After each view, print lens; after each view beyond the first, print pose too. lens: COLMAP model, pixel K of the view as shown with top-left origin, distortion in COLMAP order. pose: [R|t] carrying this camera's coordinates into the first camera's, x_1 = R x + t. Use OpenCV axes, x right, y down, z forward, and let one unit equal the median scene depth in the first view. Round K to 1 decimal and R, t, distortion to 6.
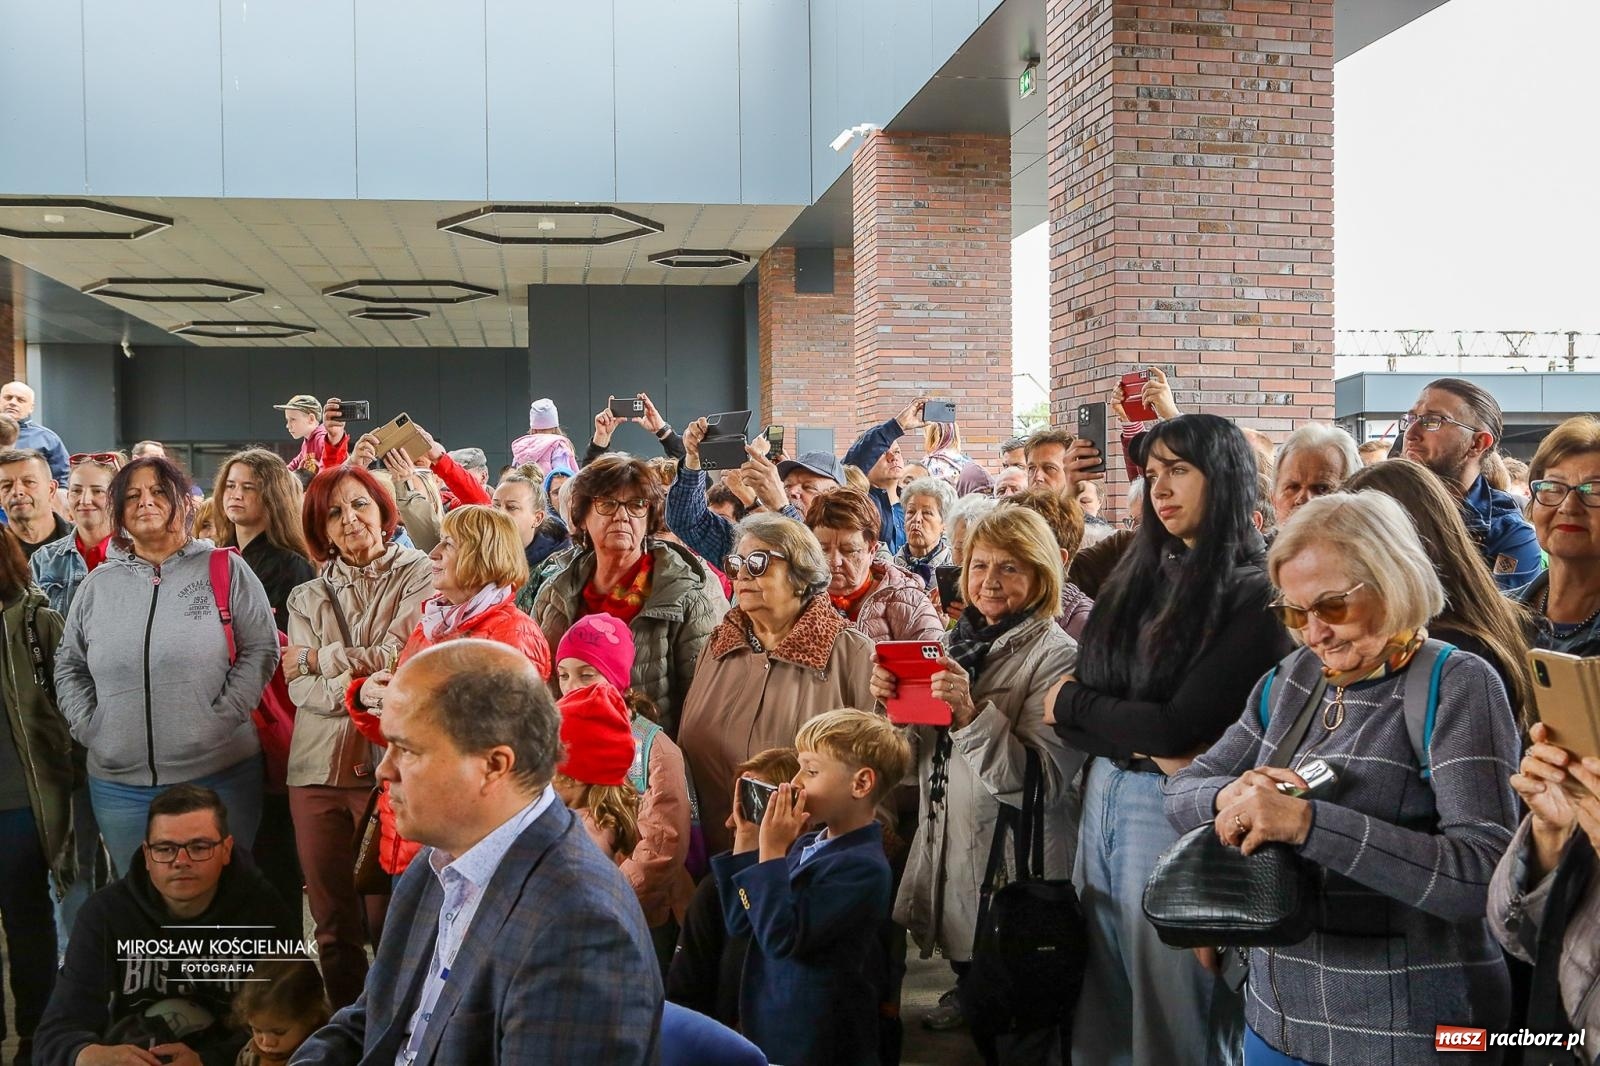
lens RADIAL K [[1649.1, 0, 800.0], [0, 1649.1, 533.0], [0, 0, 1]] dist [-0.012237, -0.010085]
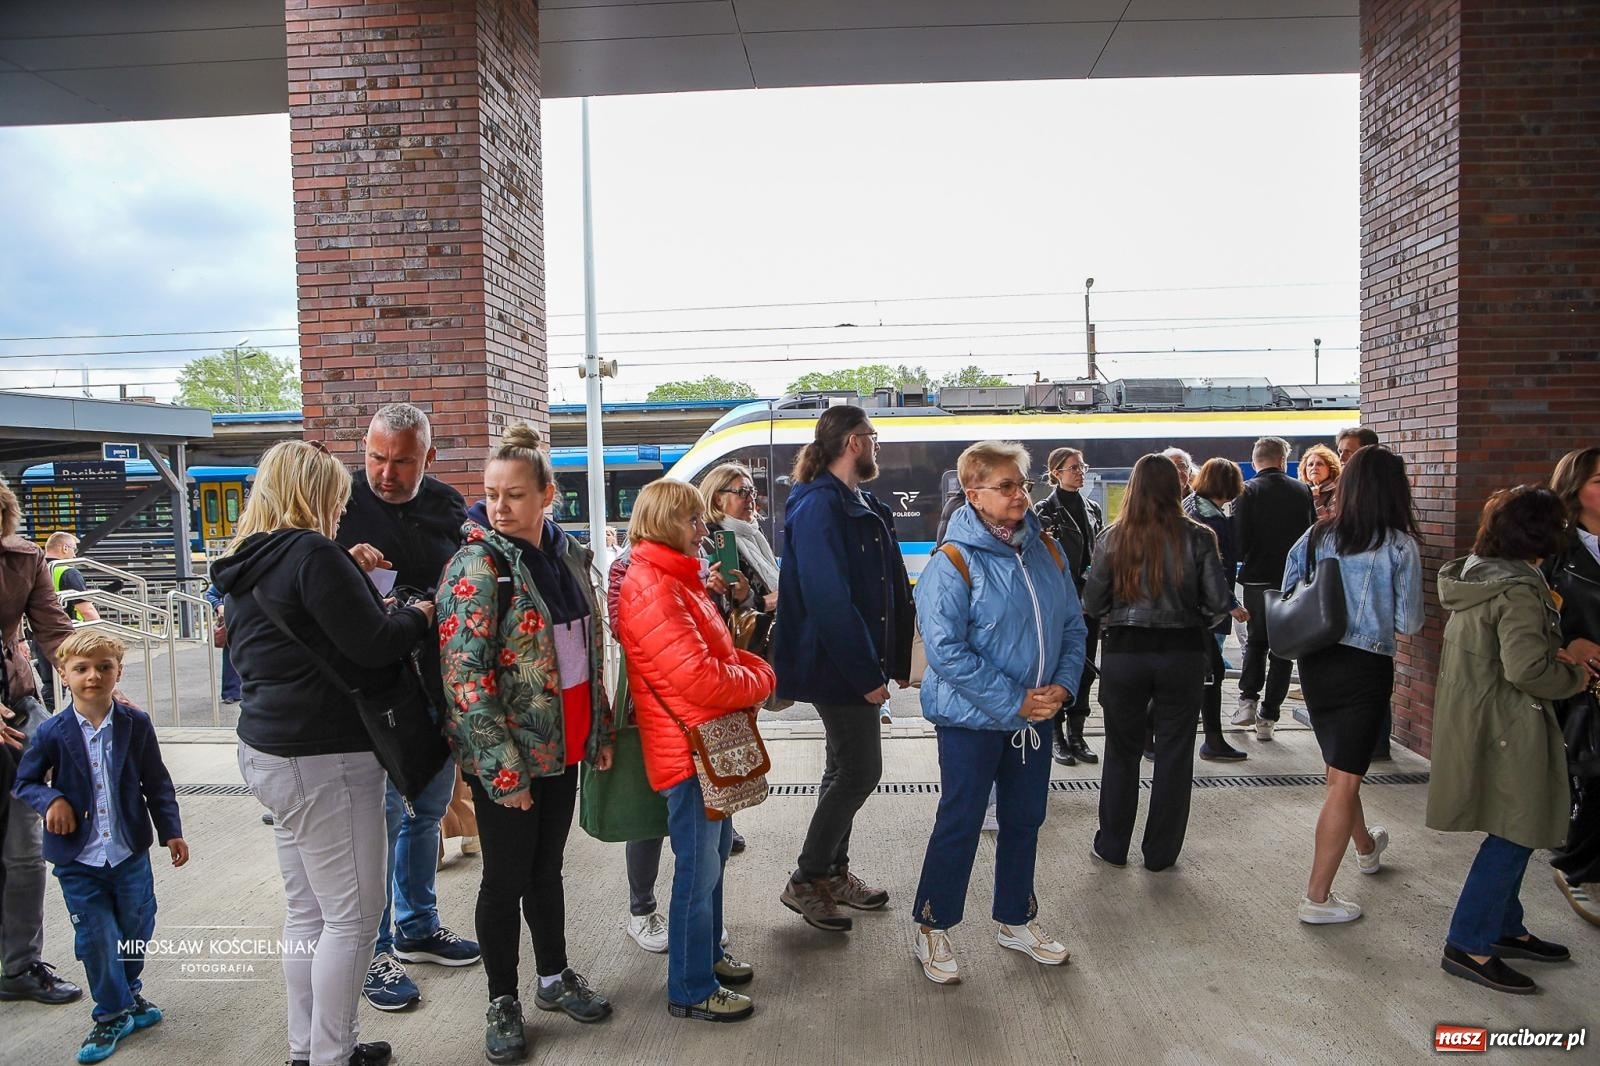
lens RADIAL K [[1072.5, 0, 809.4], [0, 1072.5, 557.1], [0, 0, 1]] dist [-0.095215, 0.060259]
pose [[0.197455, -0.072072, 0.977659, -0.275869], [0.042360, 0.996990, 0.064942, -0.006376], [-0.979396, 0.028591, 0.199913, 0.383358]]
